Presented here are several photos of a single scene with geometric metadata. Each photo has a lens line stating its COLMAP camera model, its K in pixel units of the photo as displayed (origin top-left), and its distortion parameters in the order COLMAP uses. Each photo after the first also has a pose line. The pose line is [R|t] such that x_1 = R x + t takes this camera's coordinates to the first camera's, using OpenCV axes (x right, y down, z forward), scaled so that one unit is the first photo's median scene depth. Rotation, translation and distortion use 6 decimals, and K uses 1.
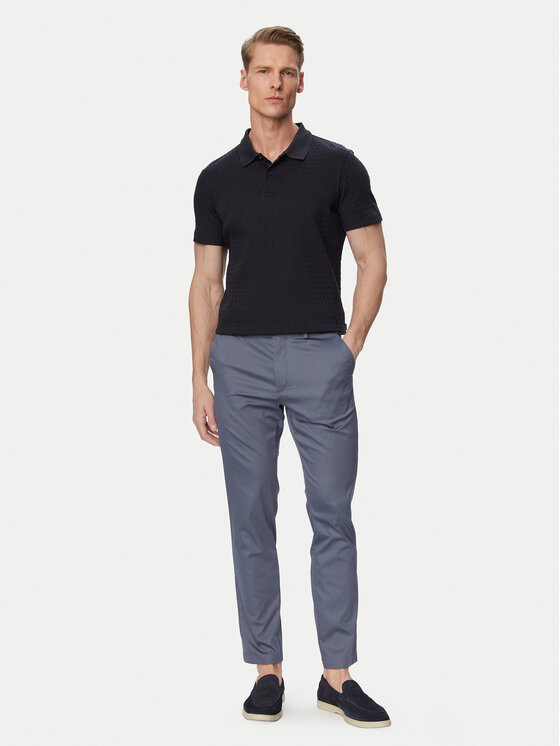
lens RADIAL K [[1176.1, 0, 280.0], [0, 1176.1, 373.0], [0, 0, 1]] dist [-0.004493, -0.002815]
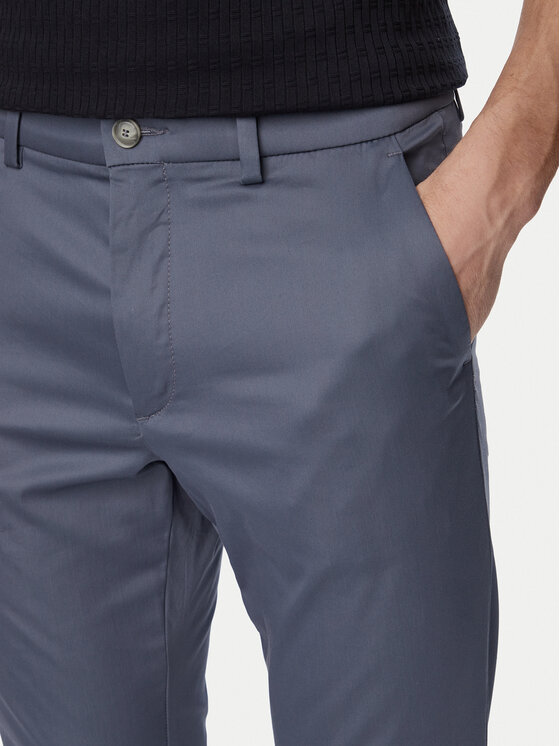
lens RADIAL K [[1475.4, 0, 280.0], [0, 1475.4, 373.0], [0, 0, 1]] dist [0.002588, 0.013092]
pose [[0.993045, 0.117590, 0.005800, 0.028284], [-0.116331, 0.987604, -0.105383, 0.035399], [-0.018120, 0.103976, 0.994415, 0.735037]]
